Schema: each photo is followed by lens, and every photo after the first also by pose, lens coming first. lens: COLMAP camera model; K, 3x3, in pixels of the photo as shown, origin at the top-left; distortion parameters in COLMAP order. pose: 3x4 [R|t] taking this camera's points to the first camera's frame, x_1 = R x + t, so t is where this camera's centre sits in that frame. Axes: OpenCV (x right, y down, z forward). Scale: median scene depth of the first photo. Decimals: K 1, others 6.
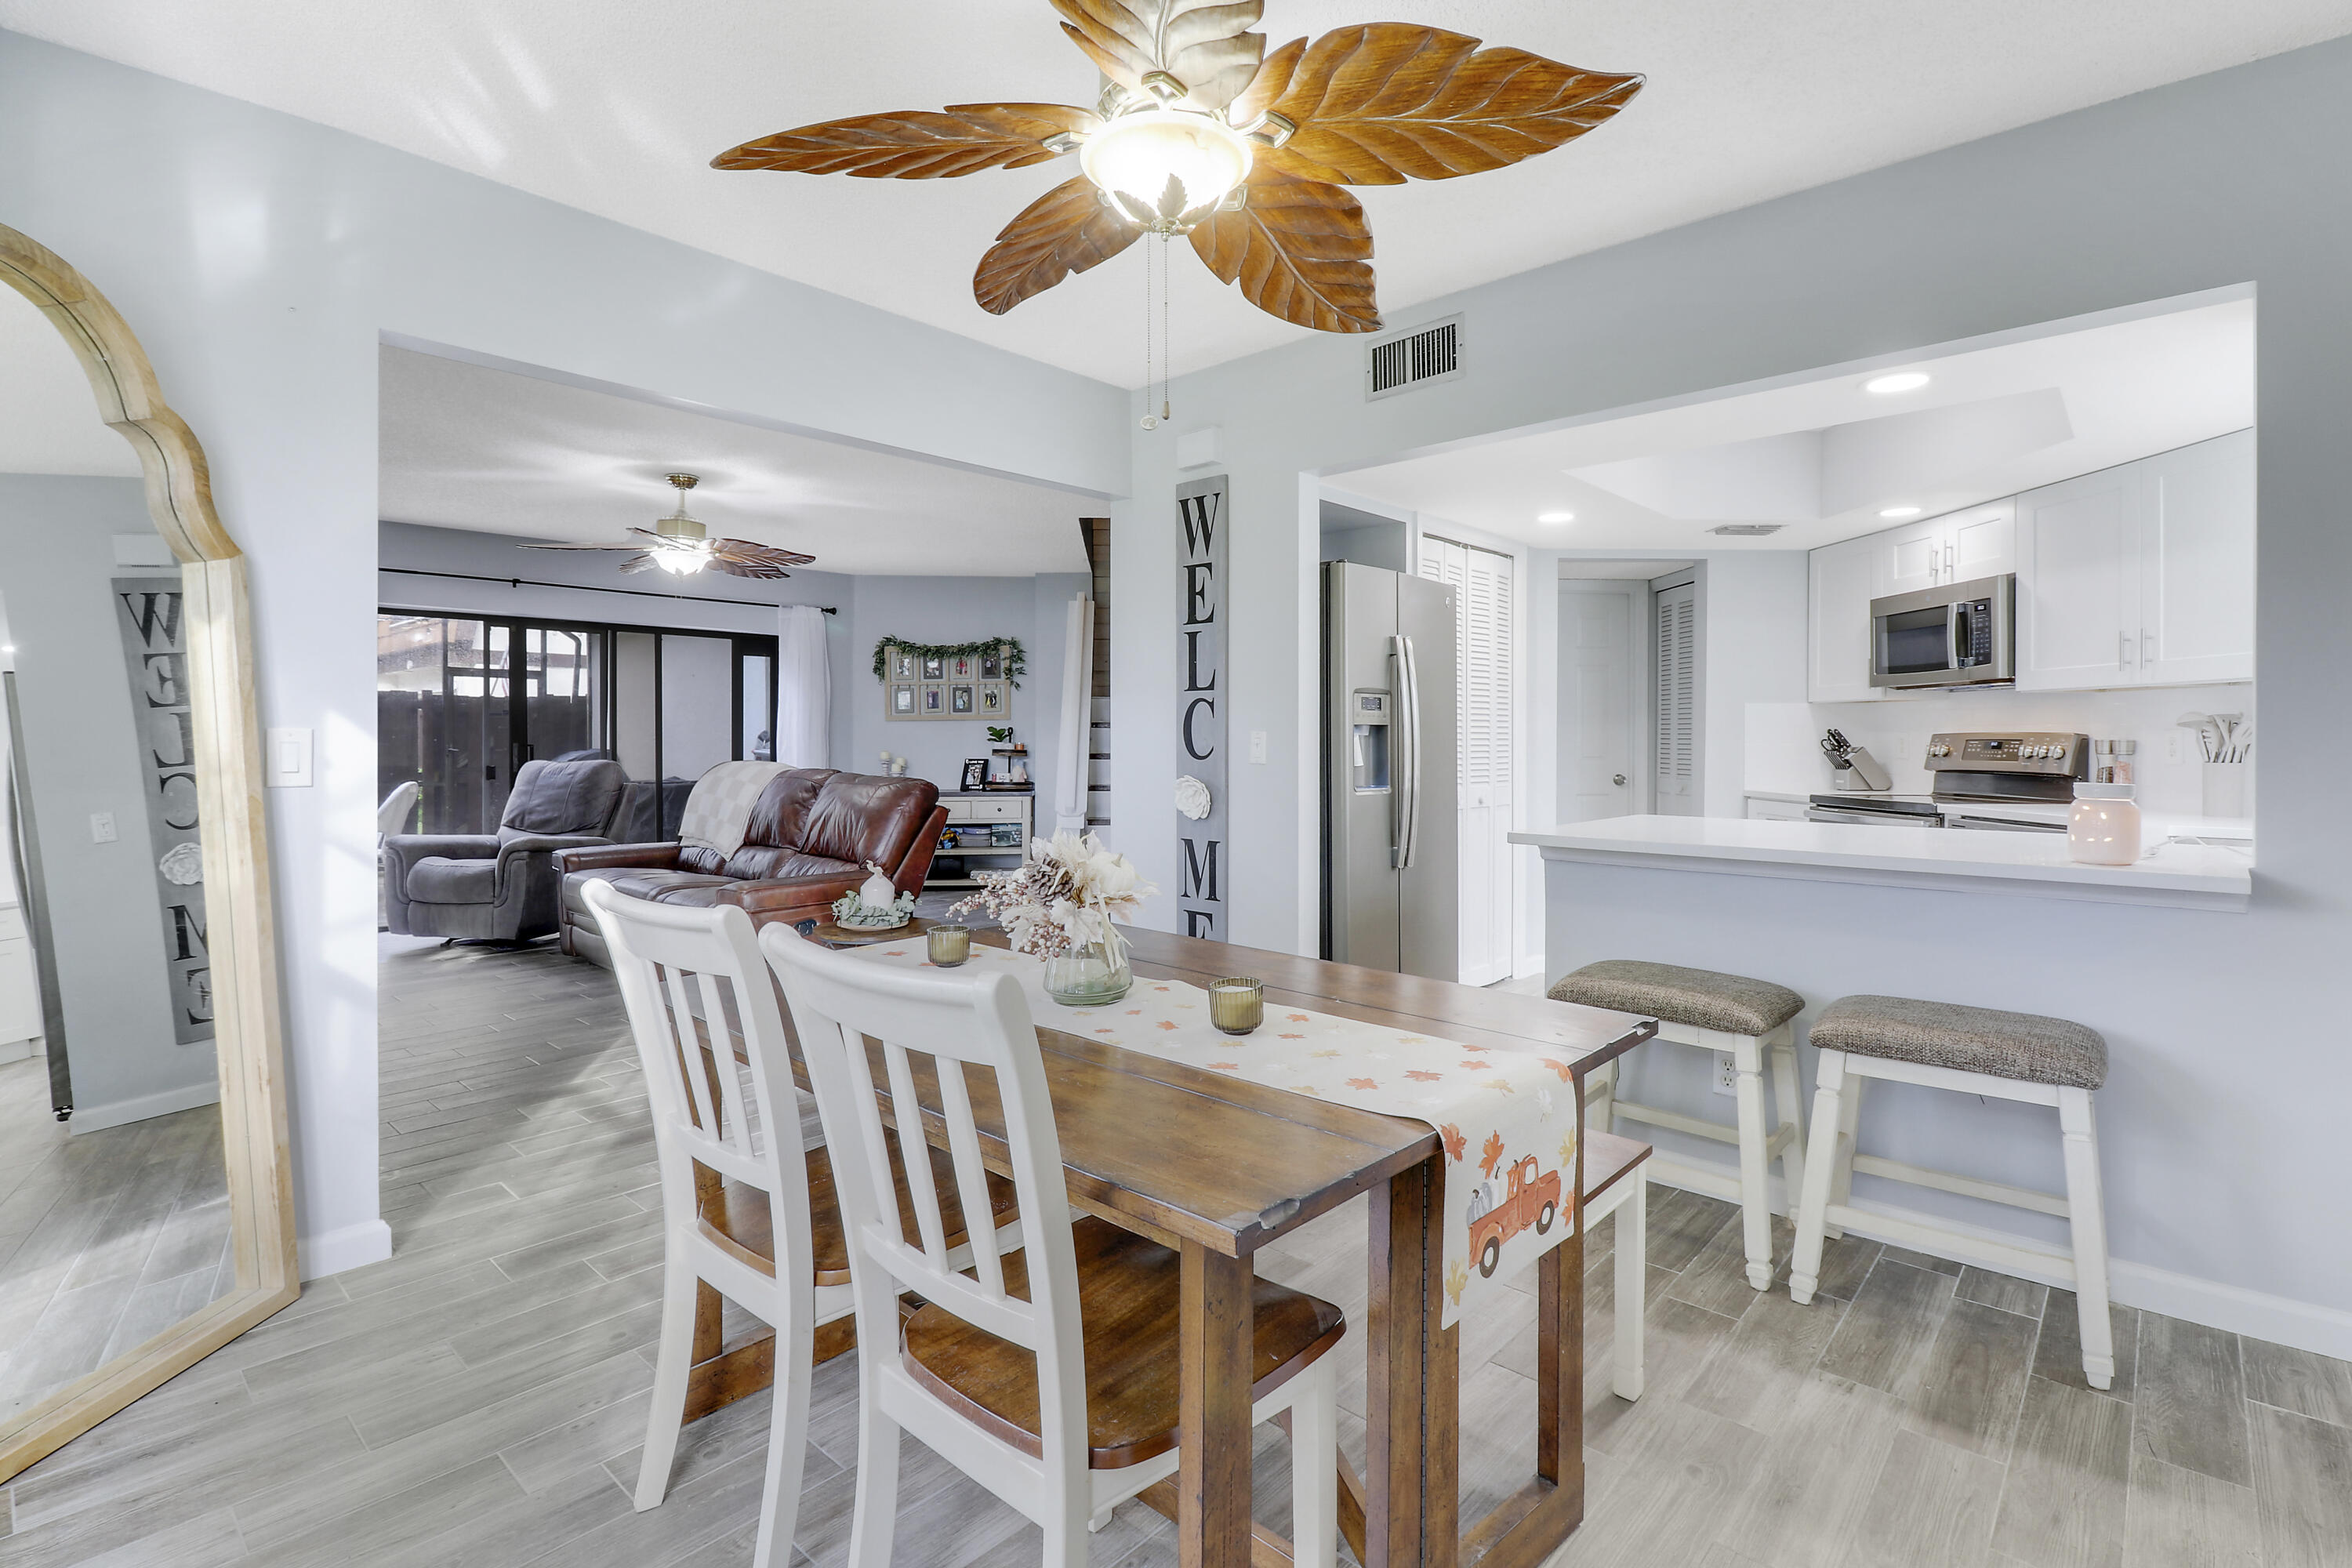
lens RADIAL K [[1082.1, 0, 1165.6], [0, 1082.1, 753.9], [0, 0, 1]] dist [-0.028574, -0.000346]
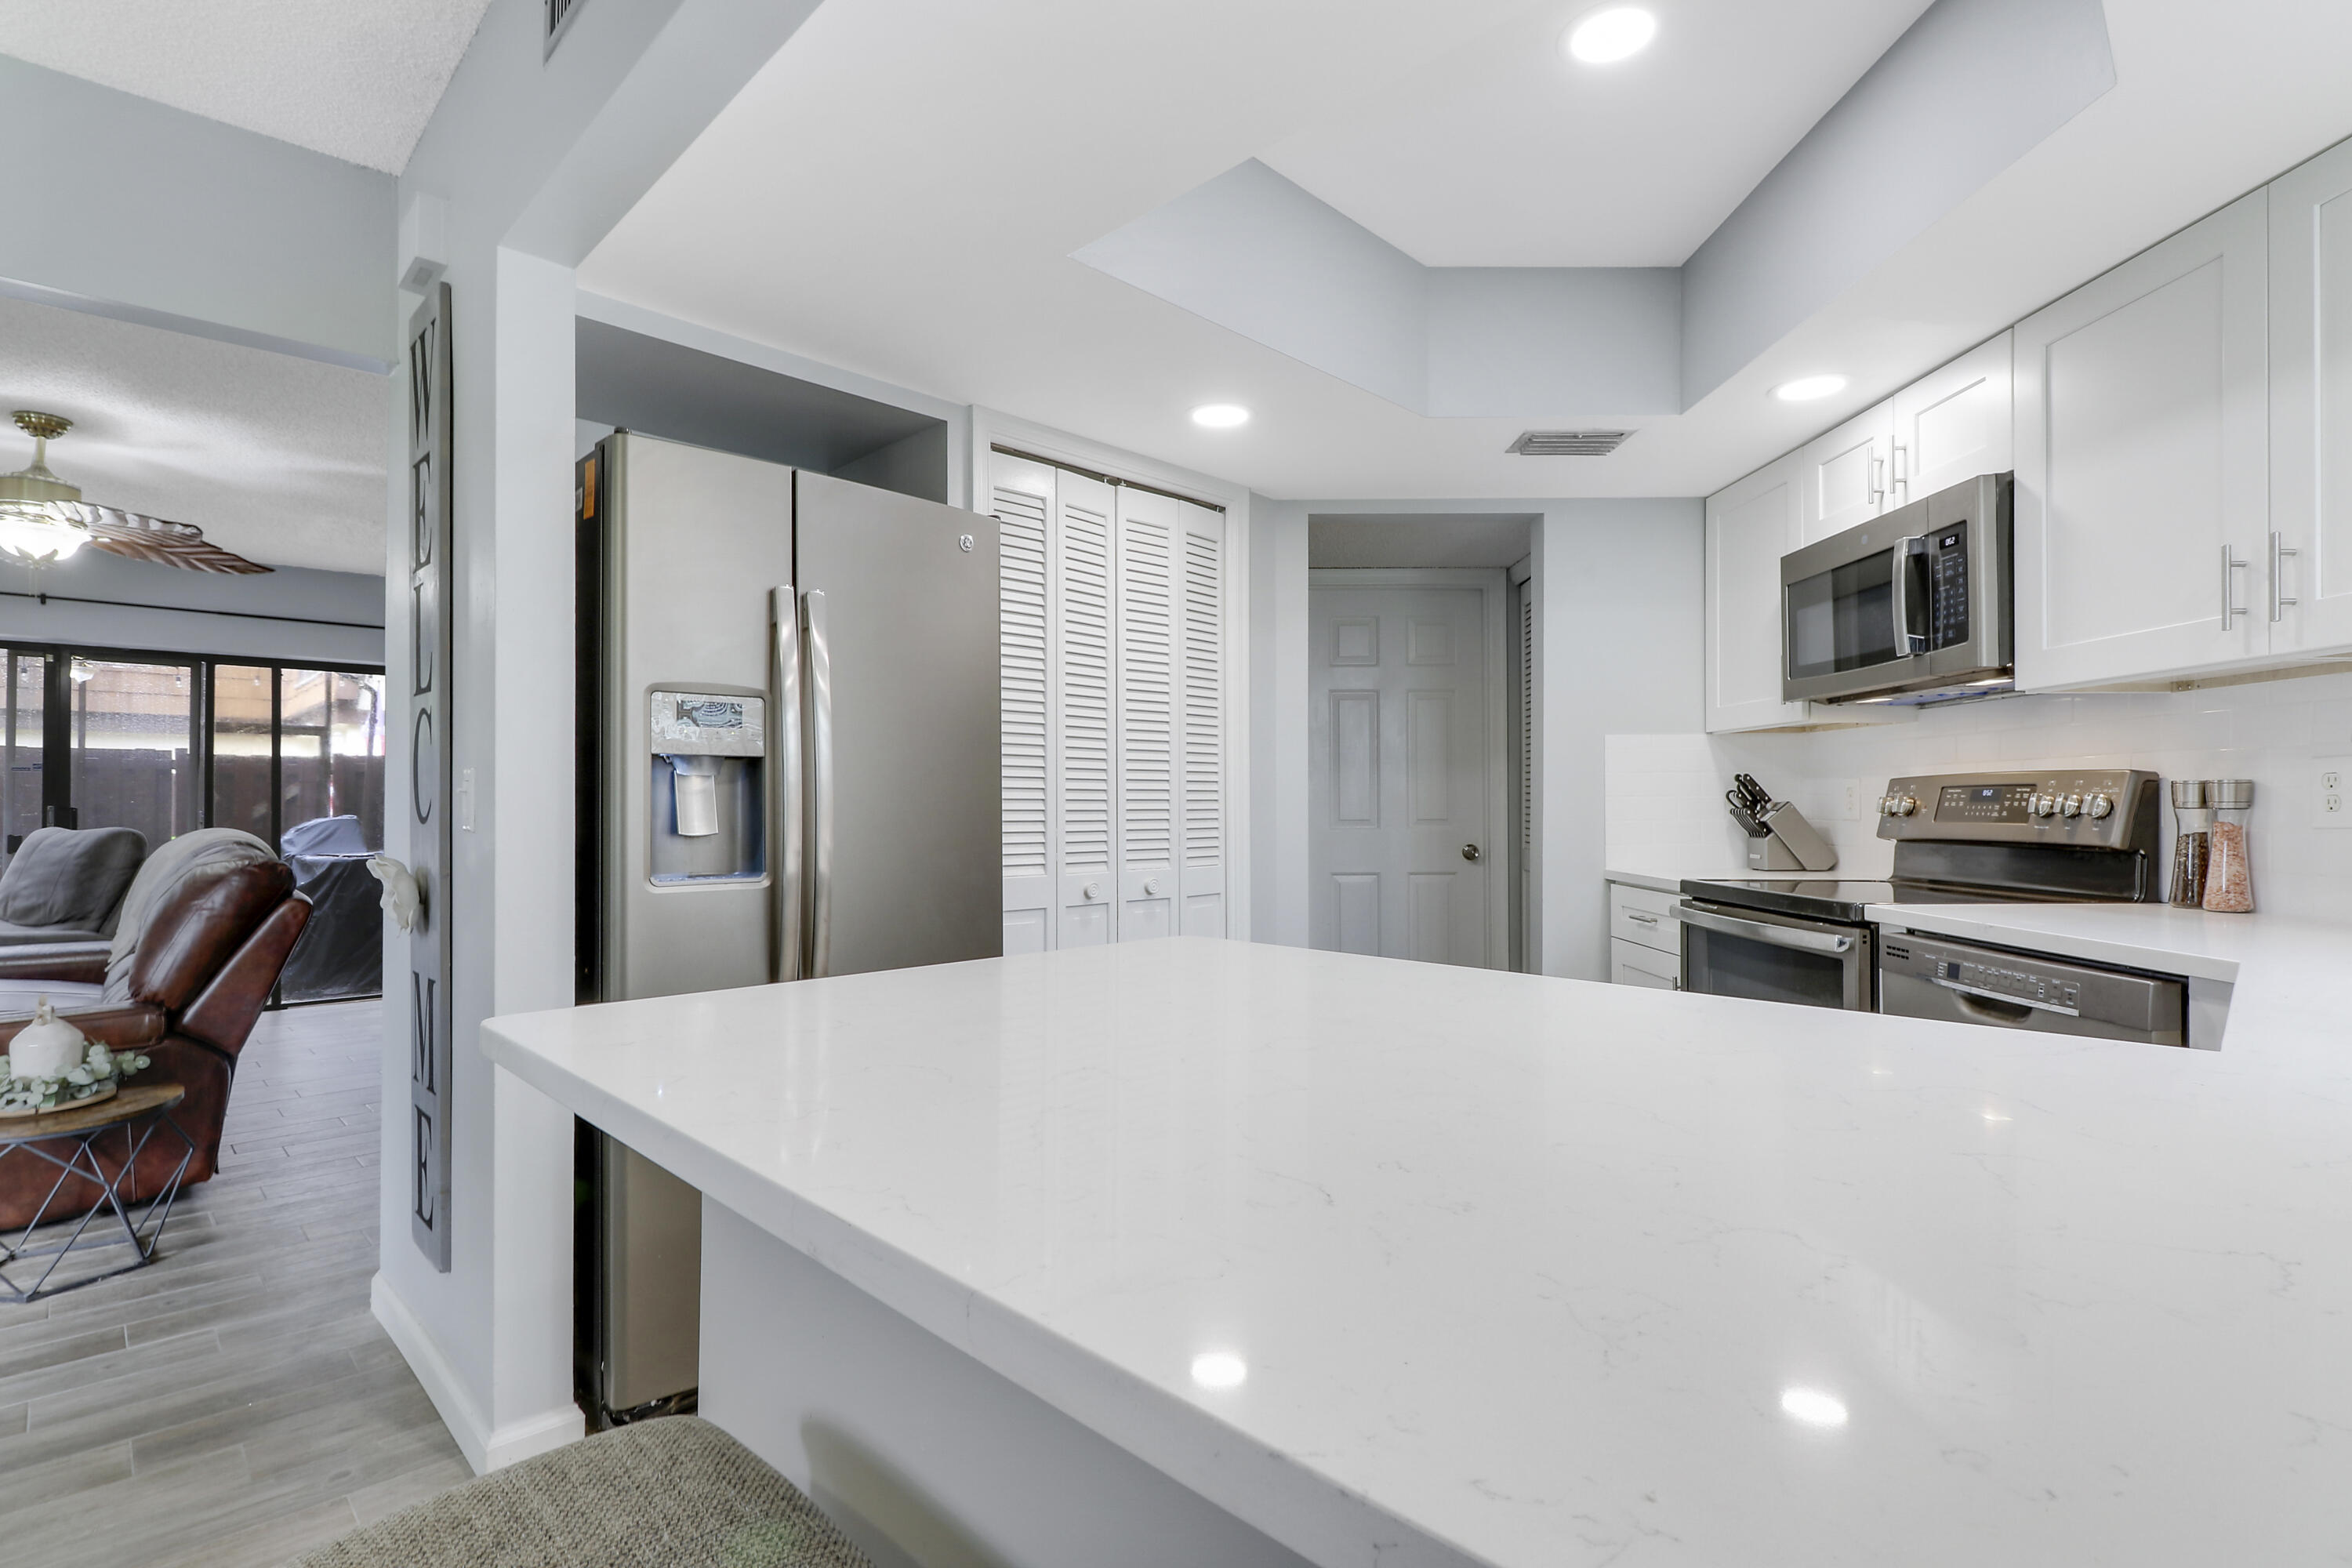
lens RADIAL K [[1078.7, 0, 1181.8], [0, 1078.7, 801.8], [0, 0, 1]] dist [-0.002103, -0.016751]
pose [[0.999747, -0.003542, -0.022220, 0.242113], [0.003161, 0.999848, -0.017142, 0.002529], [0.022278, 0.017067, 0.999606, 0.279739]]
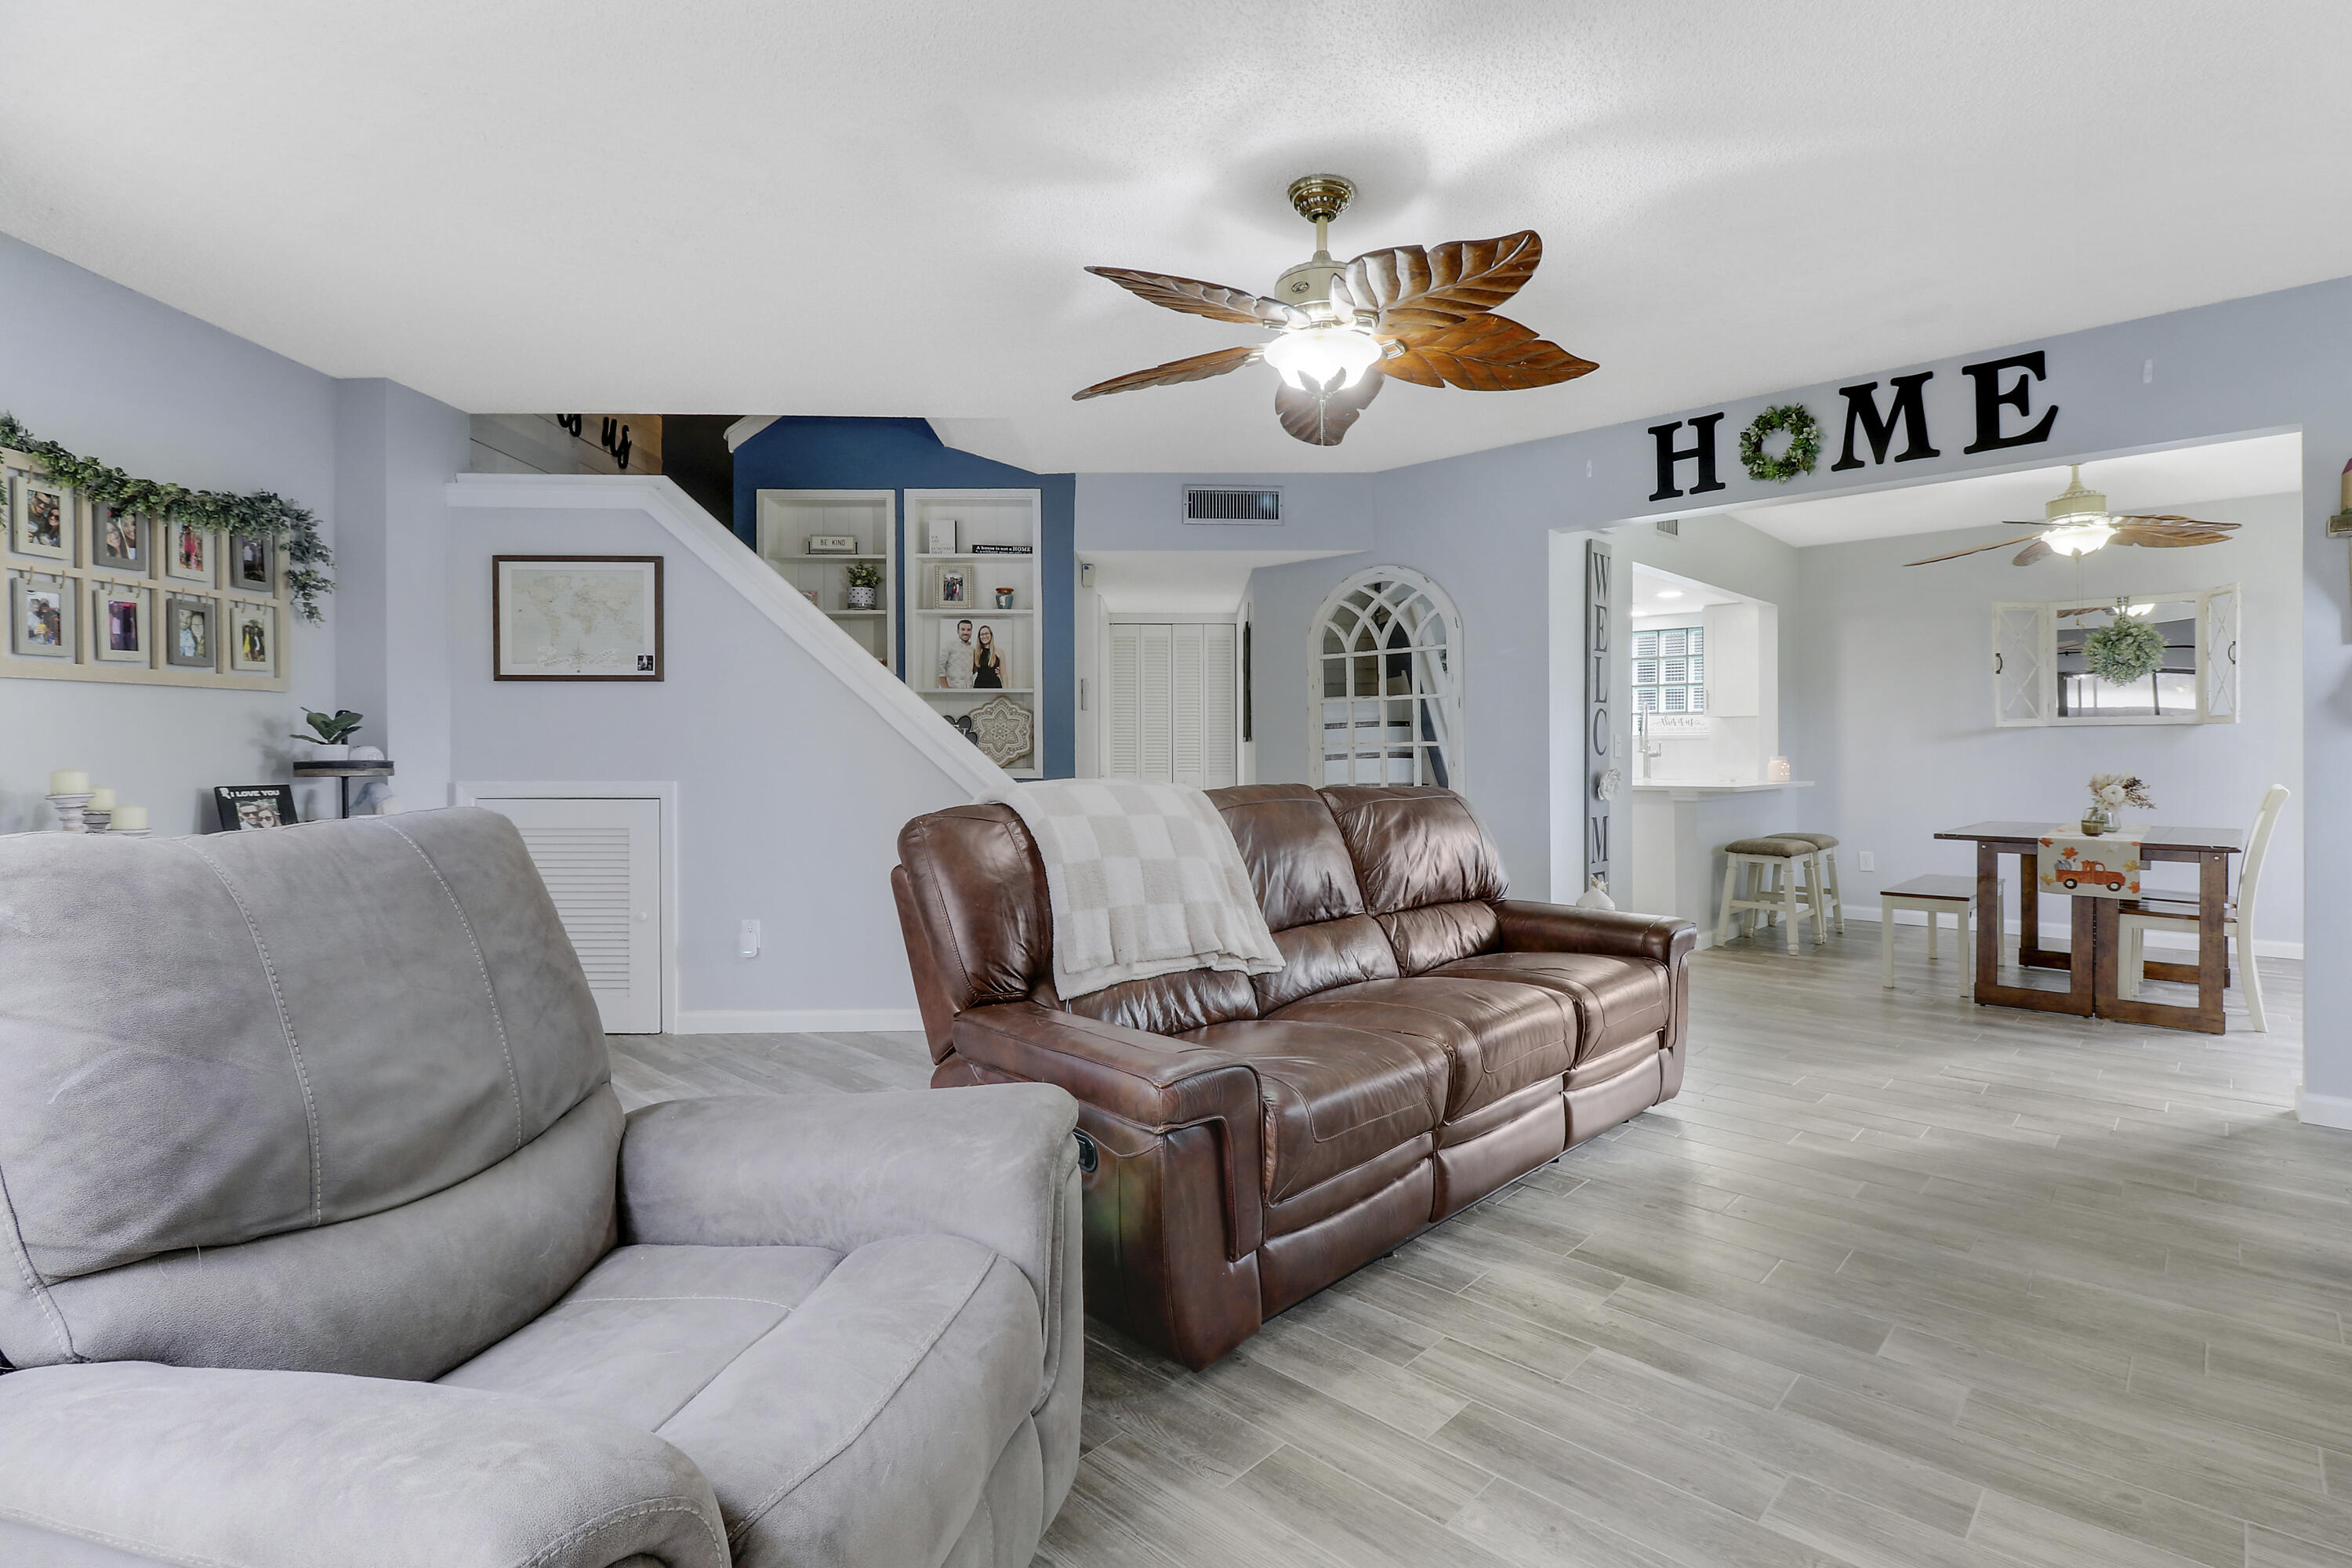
lens RADIAL K [[1122.9, 0, 1181.0], [0, 1122.9, 774.0], [0, 0, 1]] dist [0.002796, -0.019350]
pose [[0.022030, -0.019364, 0.999570, -0.782104], [0.014799, 0.999709, 0.019040, -0.003736], [-0.999648, 0.014373, 0.022310, 0.867260]]
